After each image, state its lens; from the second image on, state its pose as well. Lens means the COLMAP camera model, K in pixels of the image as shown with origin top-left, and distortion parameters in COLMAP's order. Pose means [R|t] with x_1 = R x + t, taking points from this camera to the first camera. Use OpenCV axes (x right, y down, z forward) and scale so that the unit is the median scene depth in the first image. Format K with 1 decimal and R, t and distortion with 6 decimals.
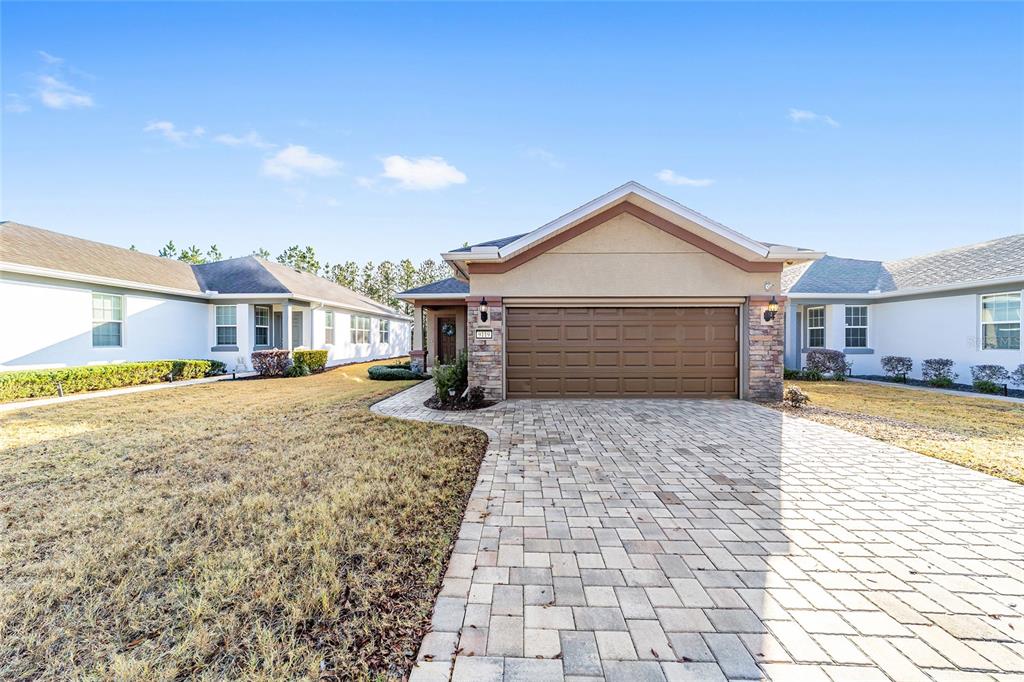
lens RADIAL K [[392.7, 0, 511.2], [0, 392.7, 344.2], [0, 0, 1]] dist [-0.009507, 0.005579]
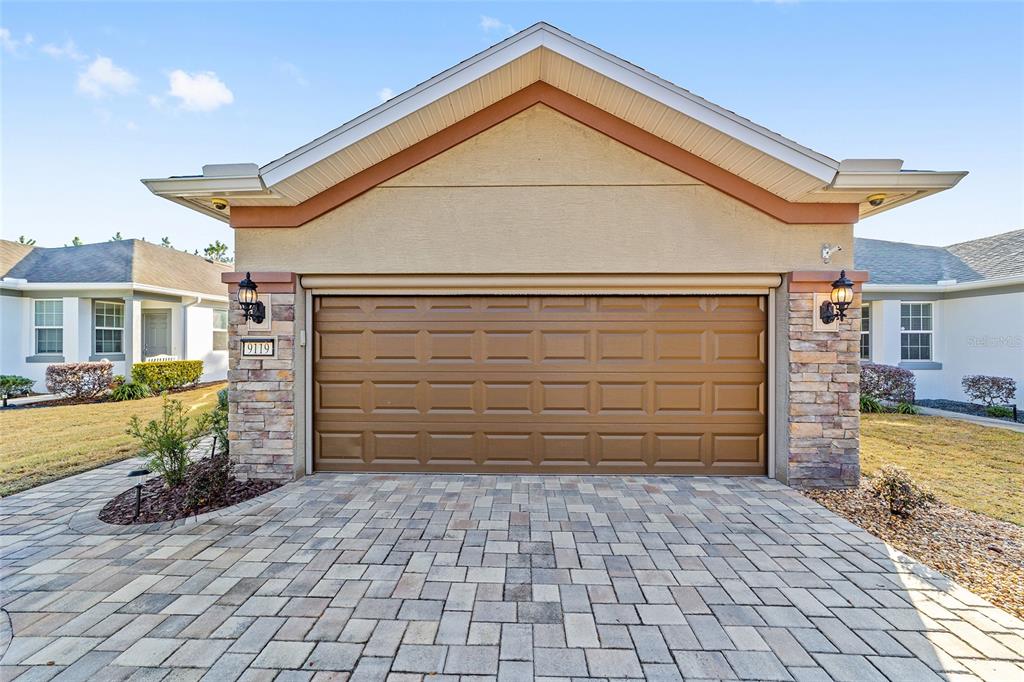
lens RADIAL K [[392.7, 0, 510.2], [0, 392.7, 344.4], [0, 0, 1]] dist [-0.009507, 0.005579]
pose [[0.999967, 0.003262, -0.007438, 0.193562], [-0.003285, 0.999990, -0.003057, -0.021955], [0.007428, 0.003082, 0.999968, 0.376030]]
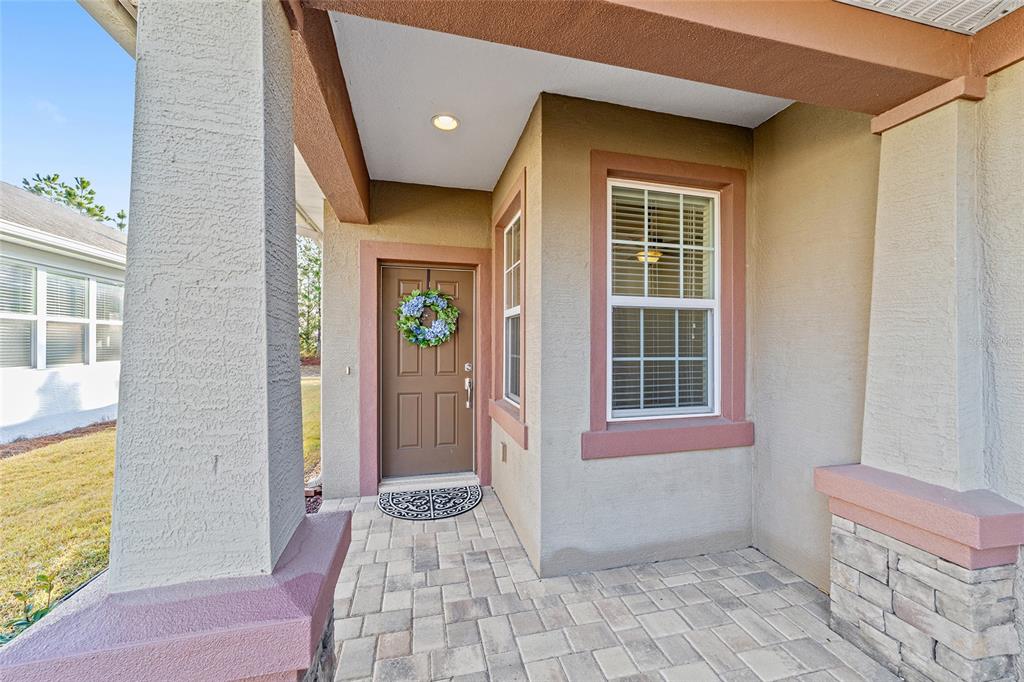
lens RADIAL K [[392.7, 0, 504.1], [0, 392.7, 344.2], [0, 0, 1]] dist [-0.009507, 0.005579]
pose [[0.969263, 0.004142, 0.245990, -0.284598], [-0.002110, 0.999961, -0.008525, -0.033906], [-0.246016, 0.007744, 0.969235, 1.280066]]
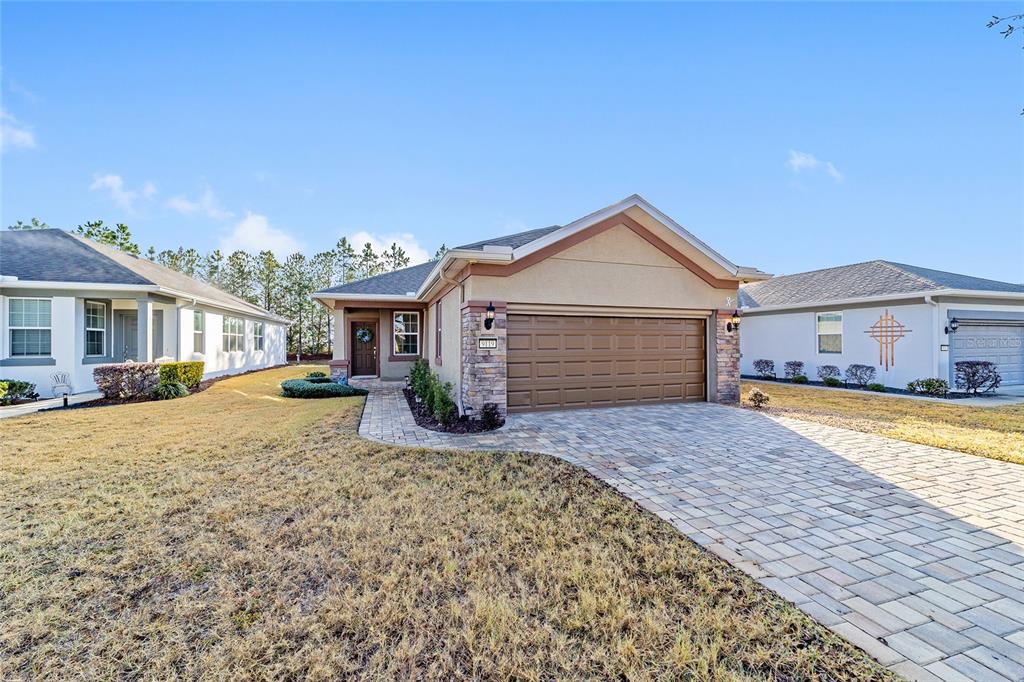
lens RADIAL K [[392.7, 0, 513.2], [0, 392.7, 344.4], [0, 0, 1]] dist [-0.009507, 0.005579]
pose [[0.940168, -0.000863, 0.340711, -0.240098], [0.004899, 0.999928, -0.010984, -0.009820], [-0.340677, 0.011996, 0.940104, 0.107284]]
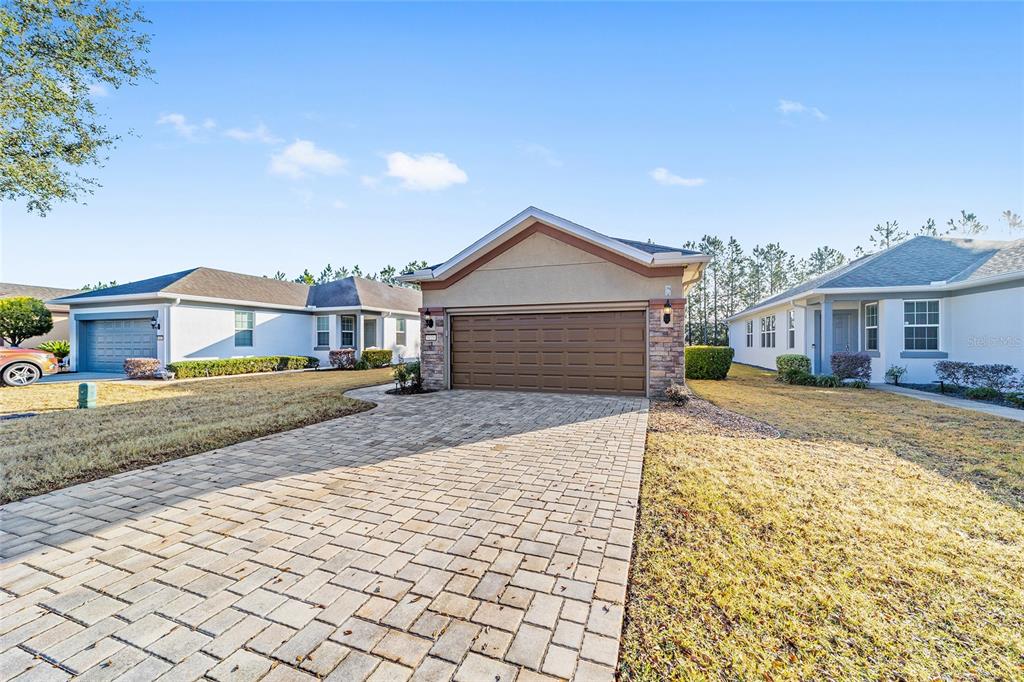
lens RADIAL K [[392.7, 0, 511.7], [0, 392.7, 351.6], [0, 0, 1]] dist [-0.009507, 0.005579]
pose [[0.946126, 0.007155, -0.323720, 0.446256], [-0.002340, 0.999881, 0.015261, 0.000784], [0.323791, -0.013681, 0.946030, -0.093692]]
